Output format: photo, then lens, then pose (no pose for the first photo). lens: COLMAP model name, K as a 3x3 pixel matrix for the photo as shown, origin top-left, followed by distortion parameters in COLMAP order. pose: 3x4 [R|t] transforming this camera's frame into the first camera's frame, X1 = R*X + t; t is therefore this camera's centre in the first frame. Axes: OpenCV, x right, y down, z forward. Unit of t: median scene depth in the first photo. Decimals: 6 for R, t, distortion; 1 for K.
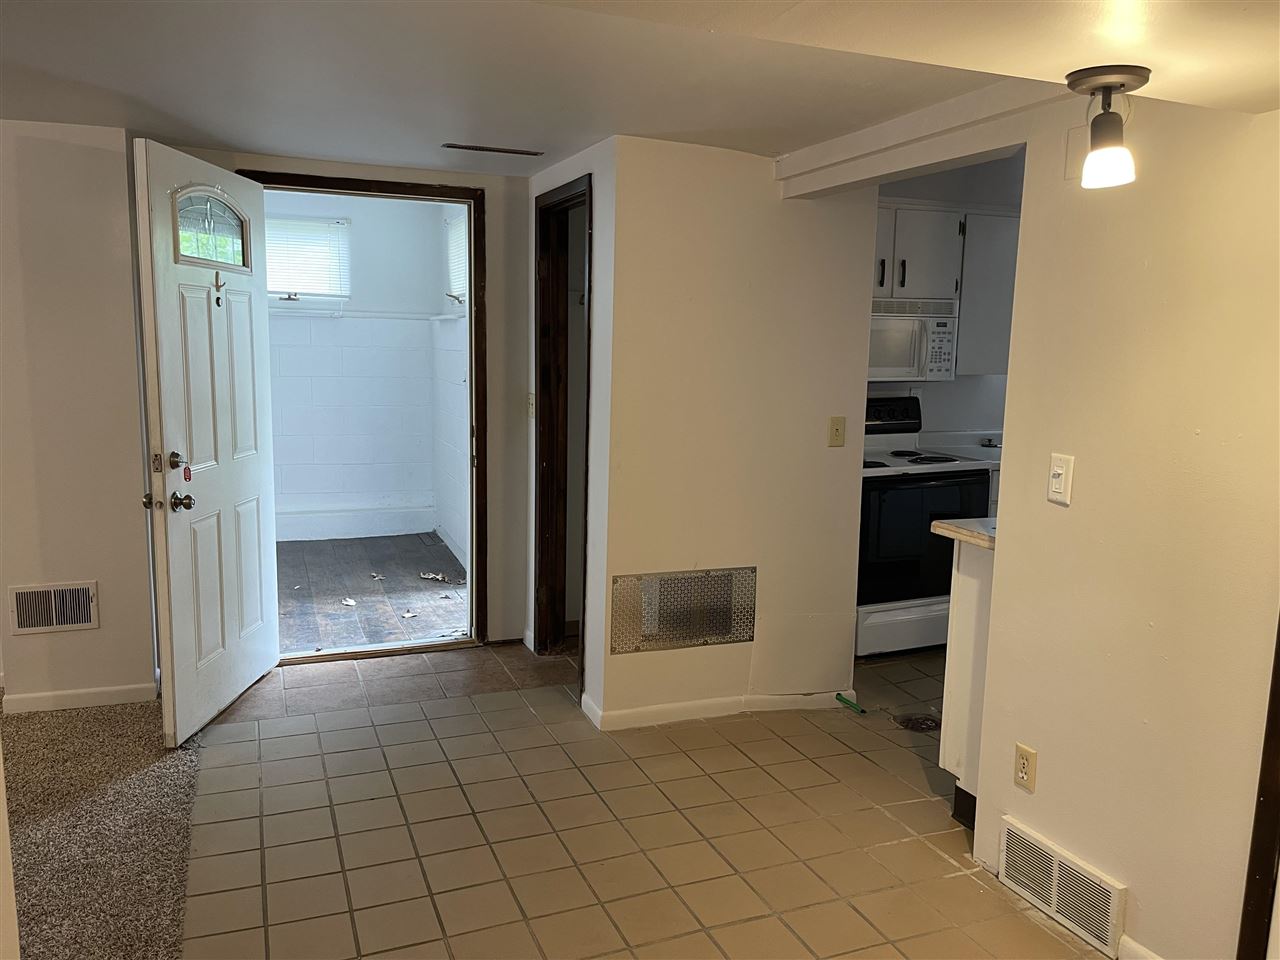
lens RADIAL K [[975.0, 0, 652.7], [0, 975.0, 471.4], [0, 0, 1]] dist [0.063104, -0.085346]
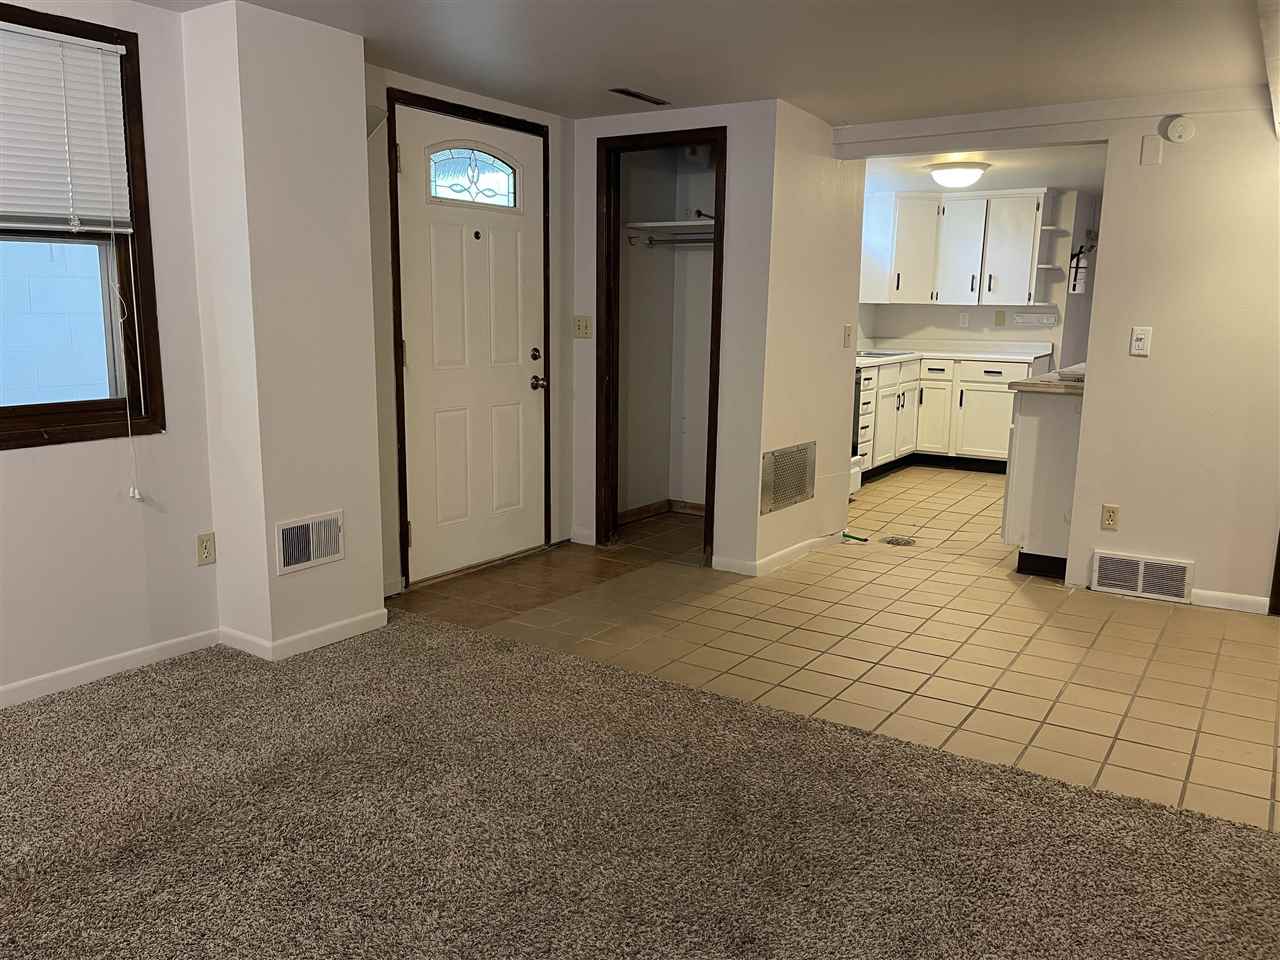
lens RADIAL K [[975.0, 0, 638.9], [0, 975.0, 481.3], [0, 0, 1]] dist [0.063104, -0.085346]
pose [[0.832472, -0.110076, 0.543022, -1.039619], [0.080271, 0.993687, 0.078372, 0.037037], [-0.548221, -0.021654, 0.836053, 0.031603]]
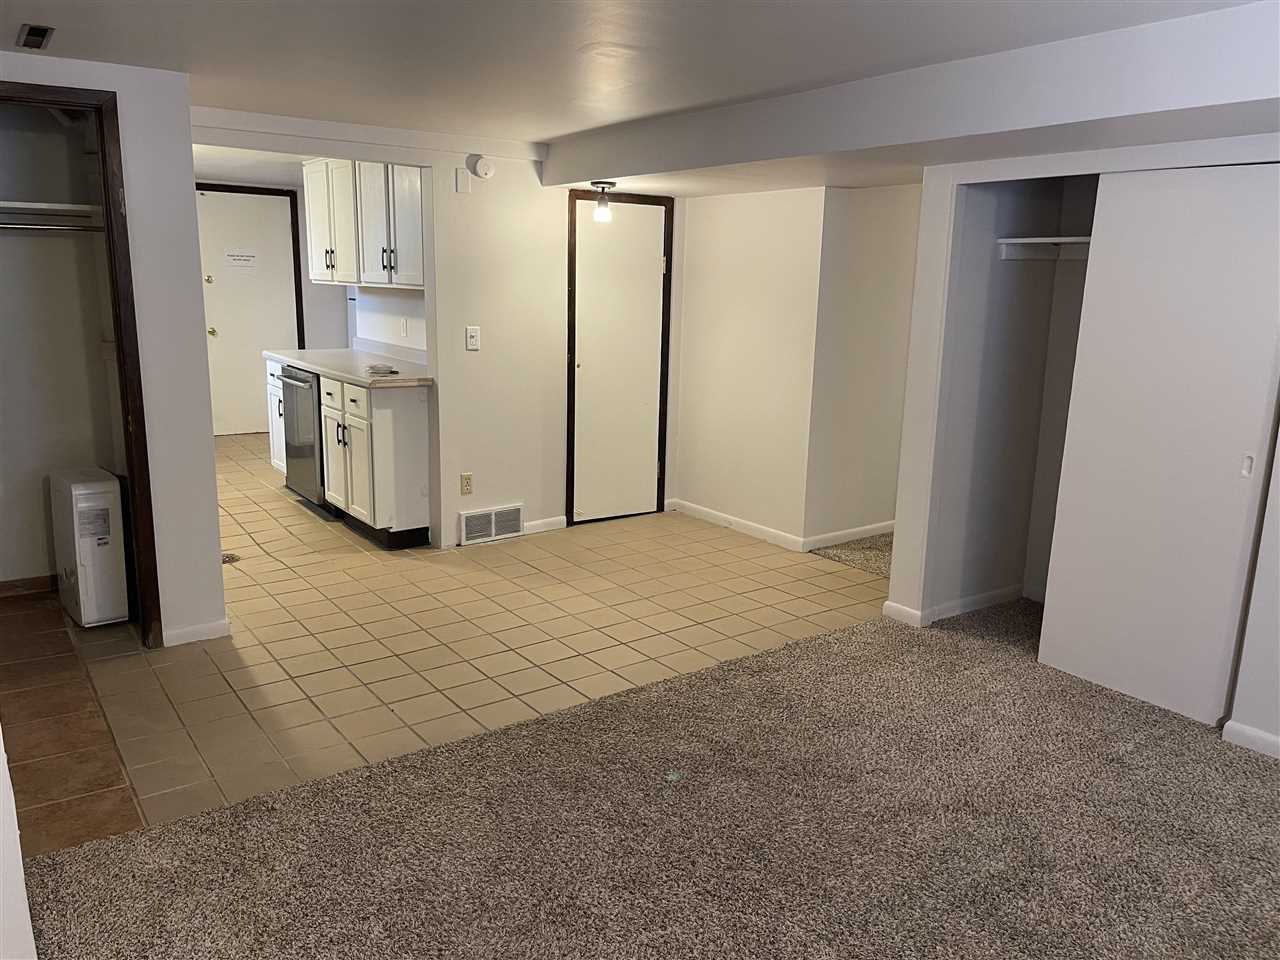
lens RADIAL K [[975.0, 0, 649.3], [0, 975.0, 487.3], [0, 0, 1]] dist [0.063104, -0.085346]
pose [[-0.235442, -0.235750, 0.942862, -1.410673], [0.100436, 0.959038, 0.264875, -0.166055], [-0.966685, 0.157060, -0.202120, 0.905855]]
